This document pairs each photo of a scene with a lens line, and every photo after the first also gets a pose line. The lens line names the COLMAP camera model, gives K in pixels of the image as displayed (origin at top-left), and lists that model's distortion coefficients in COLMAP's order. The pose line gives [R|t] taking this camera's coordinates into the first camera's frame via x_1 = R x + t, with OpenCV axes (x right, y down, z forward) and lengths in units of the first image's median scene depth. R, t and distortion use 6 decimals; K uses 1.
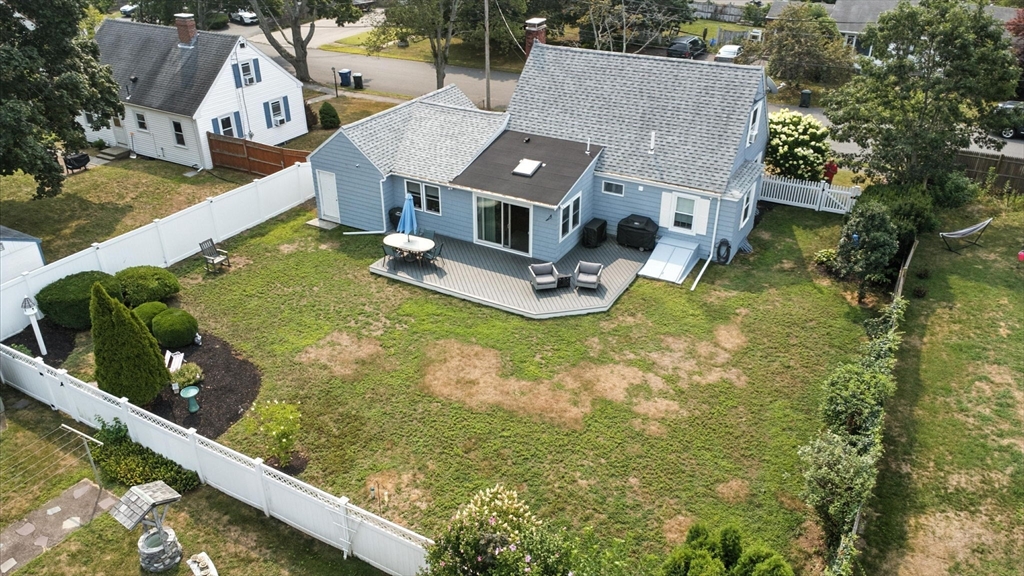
lens RADIAL K [[754.0, 0, 512.5], [0, 754.0, 285.1], [0, 0, 1]] dist [0.019992, 0.007222]
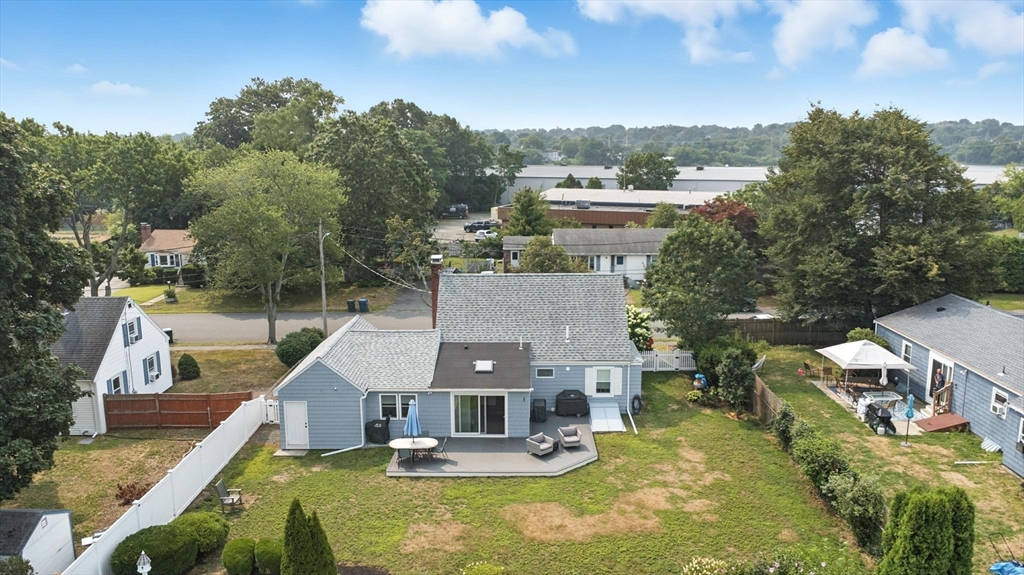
lens RADIAL K [[754.0, 0, 512.9], [0, 754.0, 290.7], [0, 0, 1]] dist [0.019992, 0.007222]
pose [[0.873297, -0.095804, 0.477675, -0.519545], [0.234131, 0.942360, -0.239041, 0.033016], [-0.427240, 0.320592, 0.845391, -0.098058]]
